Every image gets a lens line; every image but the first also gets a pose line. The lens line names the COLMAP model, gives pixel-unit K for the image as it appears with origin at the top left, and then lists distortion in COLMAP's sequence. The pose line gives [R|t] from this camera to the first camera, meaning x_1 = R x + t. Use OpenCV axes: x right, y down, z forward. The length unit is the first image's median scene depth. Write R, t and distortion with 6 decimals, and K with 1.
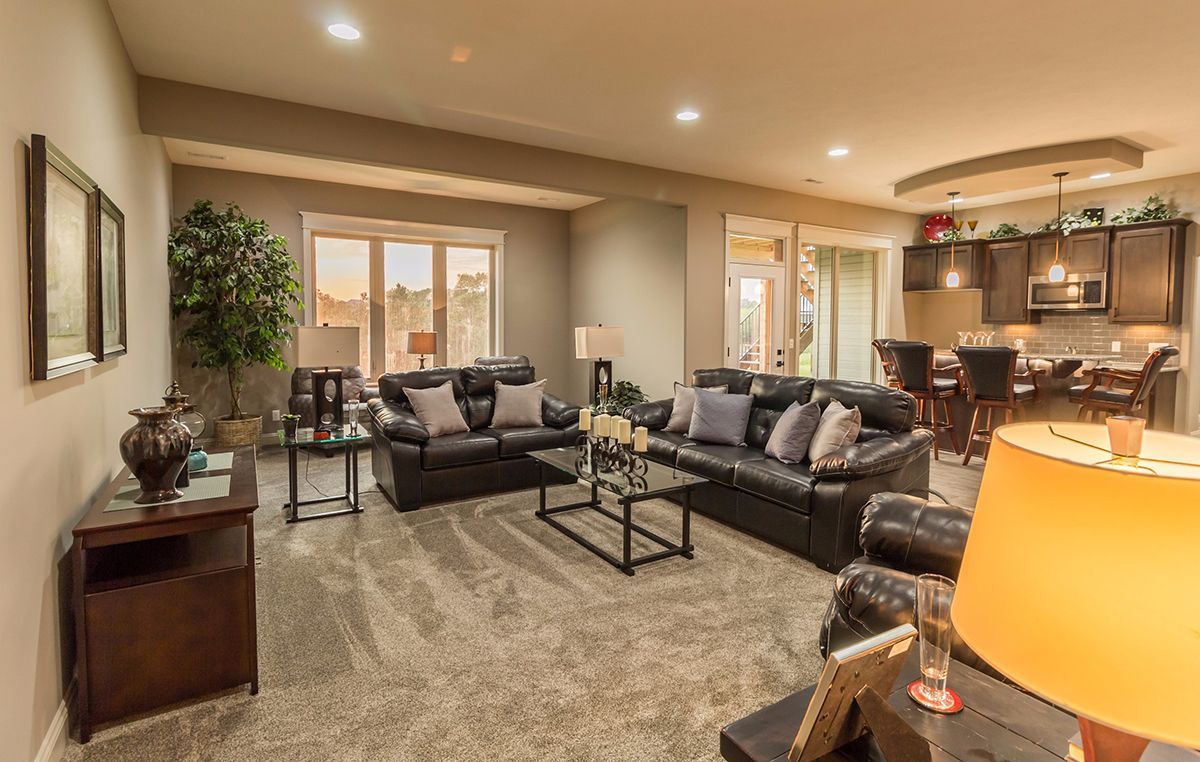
lens RADIAL K [[569.5, 0, 600.6], [0, 569.5, 346.5], [0, 0, 1]] dist [-0.000710, -0.000566]
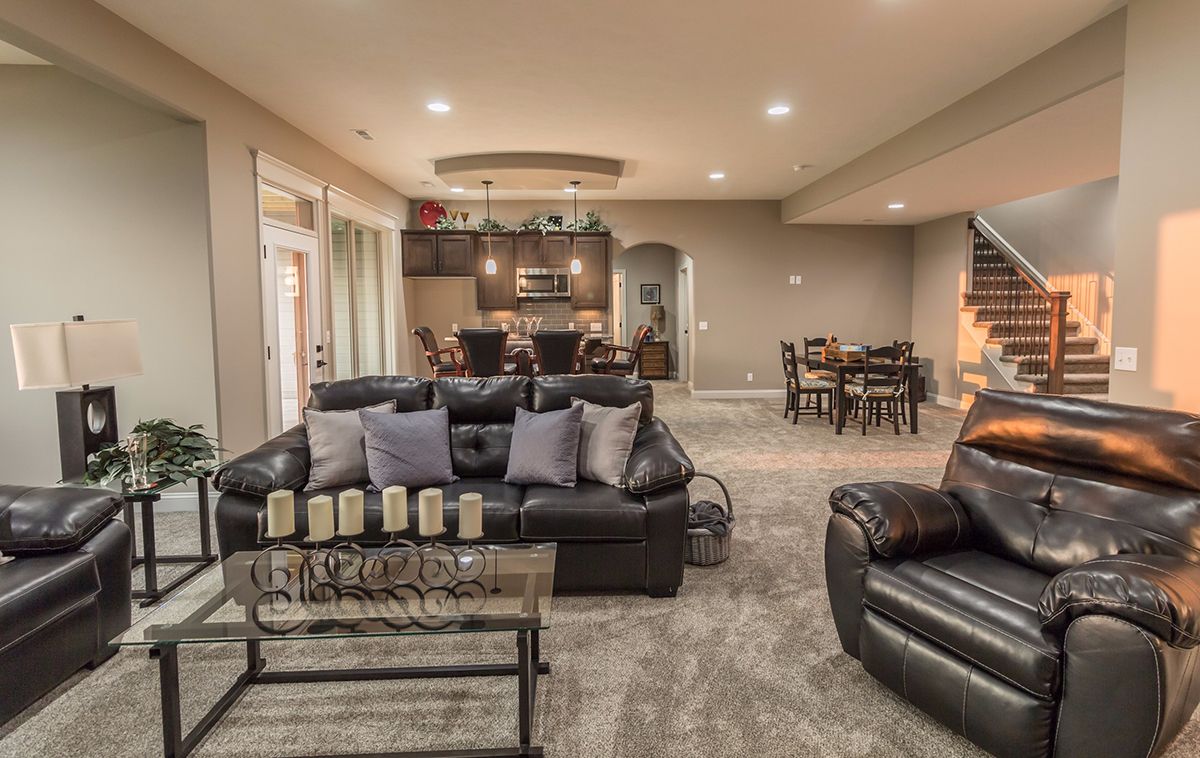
lens RADIAL K [[569.5, 0, 600.6], [0, 569.5, 344.5], [0, 0, 1]] dist [-0.000710, -0.000566]
pose [[0.498312, -0.059967, 0.864921, -0.174908], [0.044086, 0.998067, 0.043799, -0.013494], [-0.865876, 0.016305, 0.499993, 0.304215]]
